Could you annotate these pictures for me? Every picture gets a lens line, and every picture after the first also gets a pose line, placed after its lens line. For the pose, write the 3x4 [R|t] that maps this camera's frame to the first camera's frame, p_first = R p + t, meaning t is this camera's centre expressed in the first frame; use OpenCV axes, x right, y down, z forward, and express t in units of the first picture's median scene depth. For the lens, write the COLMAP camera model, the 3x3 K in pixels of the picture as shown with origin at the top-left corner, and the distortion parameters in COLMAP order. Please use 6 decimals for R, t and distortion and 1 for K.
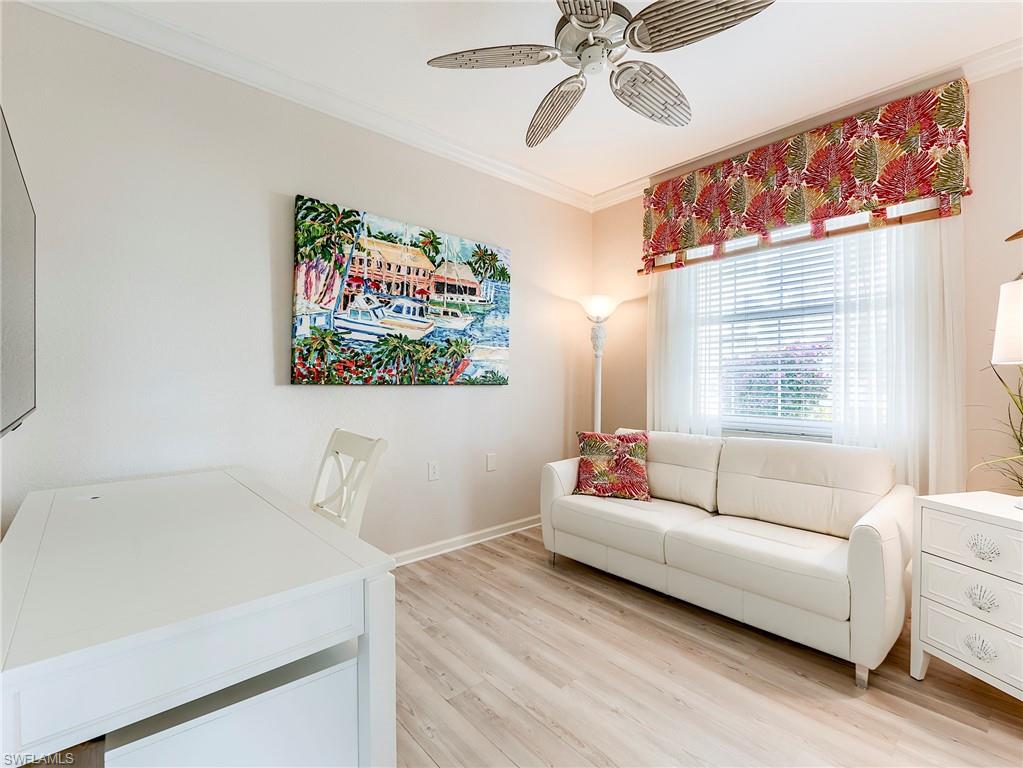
lens RADIAL K [[465.3, 0, 510.9], [0, 465.3, 382.2], [0, 0, 1]] dist [0.005806, -0.008966]
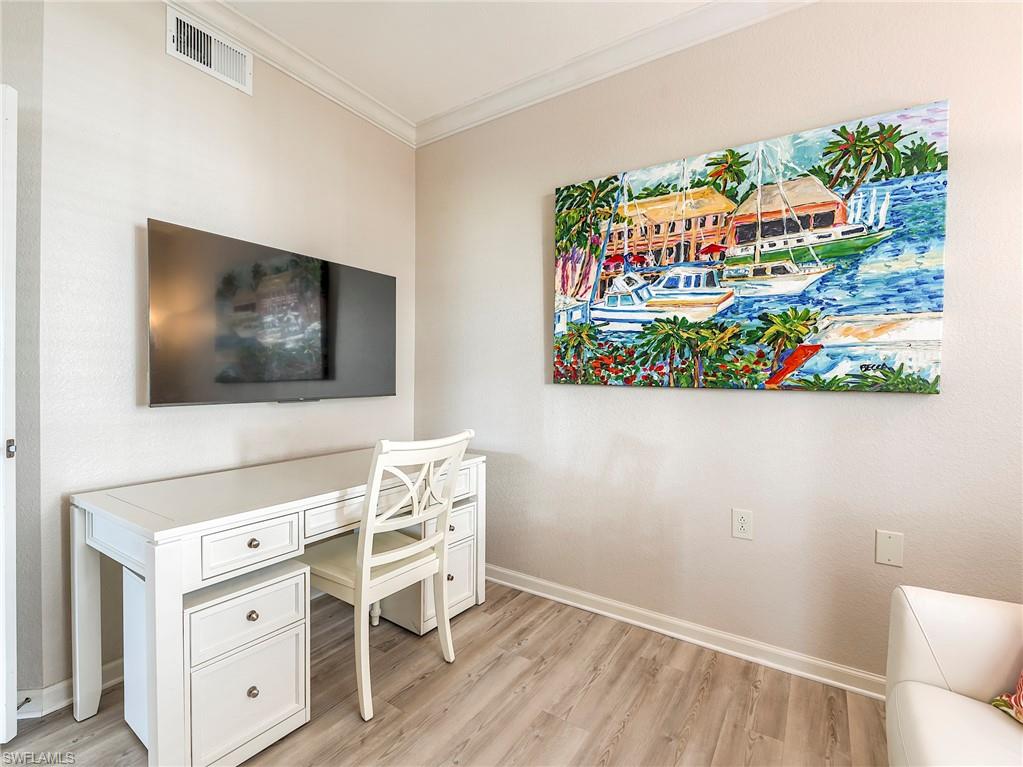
lens RADIAL K [[465.3, 0, 510.9], [0, 465.3, 381.7], [0, 0, 1]] dist [0.005806, -0.008966]
pose [[0.254645, 0.009246, -0.966990, 0.399657], [-0.015695, 0.999862, 0.005427, -0.002791], [0.966907, 0.013794, 0.254755, 0.575416]]
